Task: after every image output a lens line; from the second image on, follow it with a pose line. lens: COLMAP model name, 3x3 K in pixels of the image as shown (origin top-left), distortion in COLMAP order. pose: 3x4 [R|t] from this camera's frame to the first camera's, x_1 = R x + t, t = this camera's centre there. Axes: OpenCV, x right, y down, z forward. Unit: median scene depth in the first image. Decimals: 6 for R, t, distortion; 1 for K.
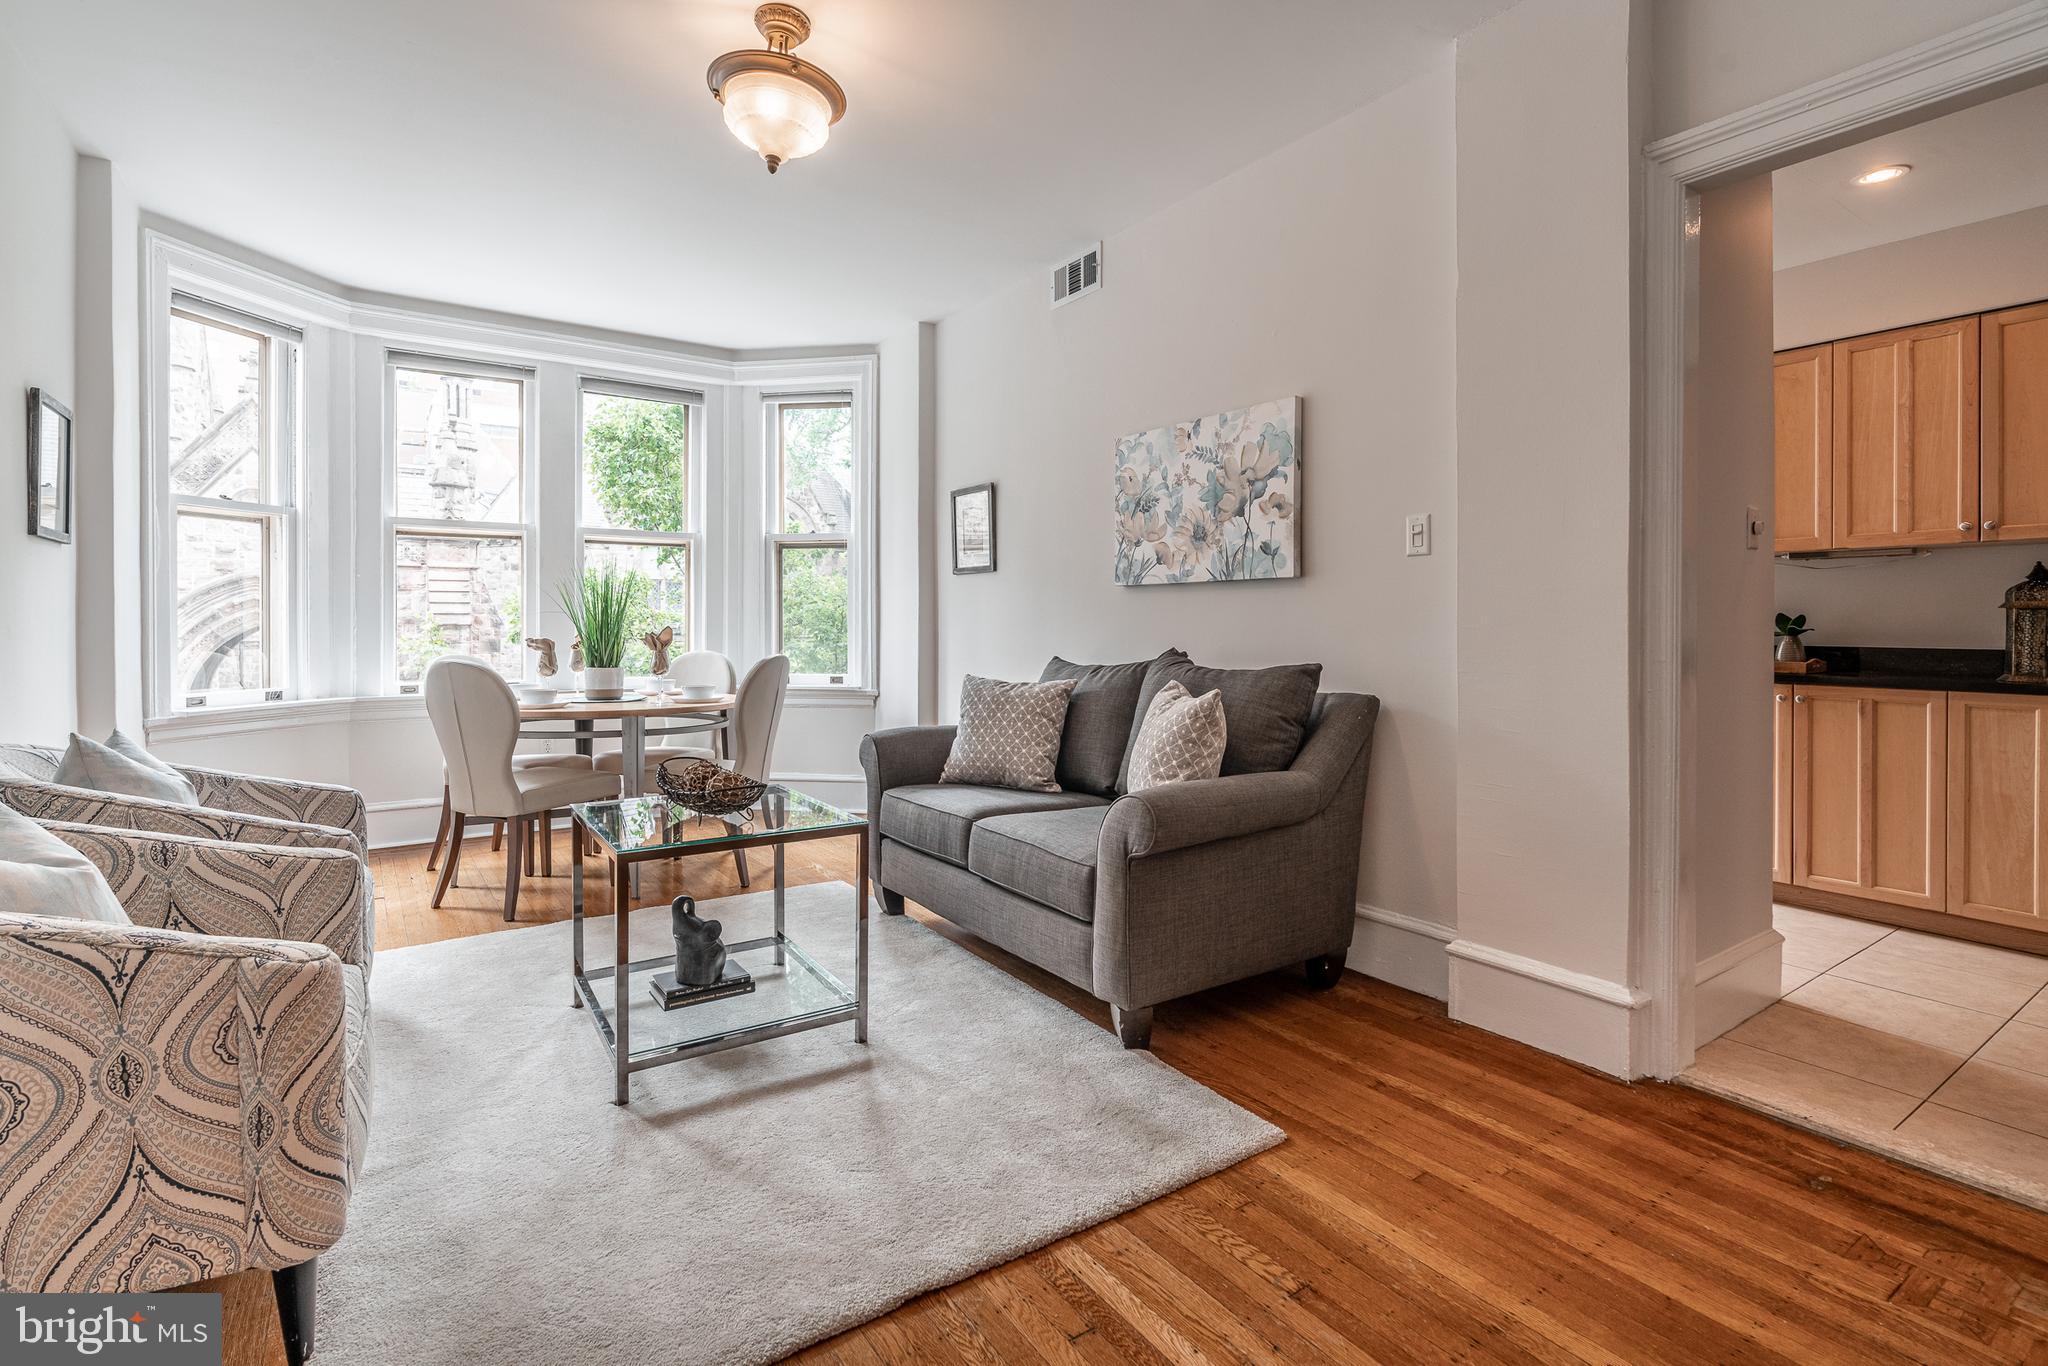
lens RADIAL K [[942.3, 0, 1001.0], [0, 942.3, 624.0], [0, 0, 1]] dist [-0.007815, 0.003770]
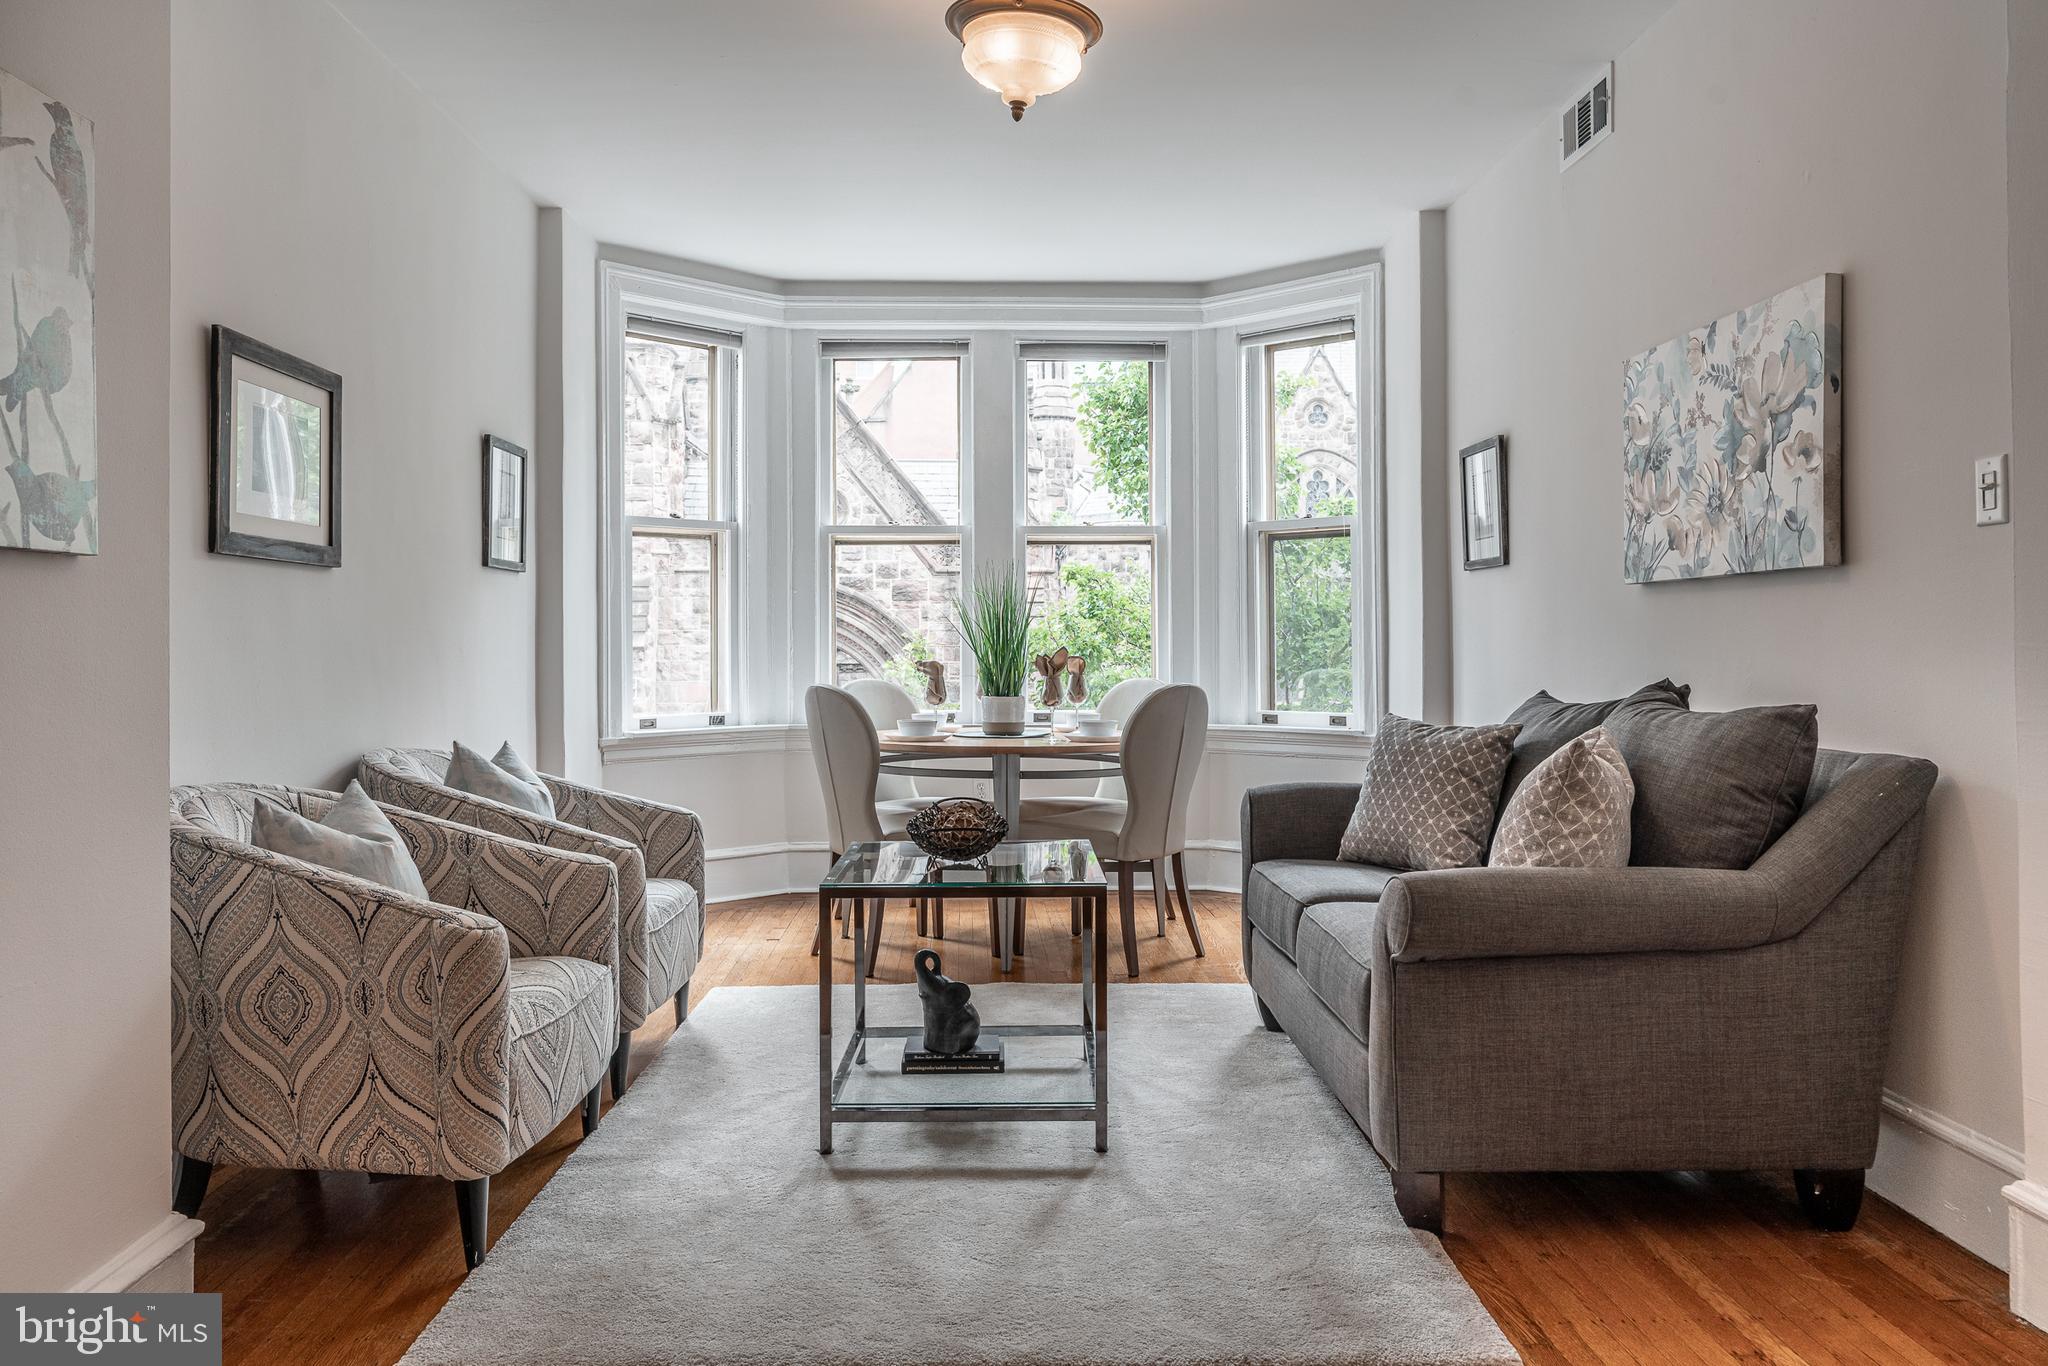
lens RADIAL K [[1421.3, 0, 1037.4], [0, 1421.3, 621.6], [0, 0, 1]] dist [0.001074, 0.007347]
pose [[0.846559, -0.011657, -0.532167, 0.382688], [0.004050, 0.999872, -0.015461, -0.000586], [0.532280, 0.010933, 0.846498, -0.071684]]
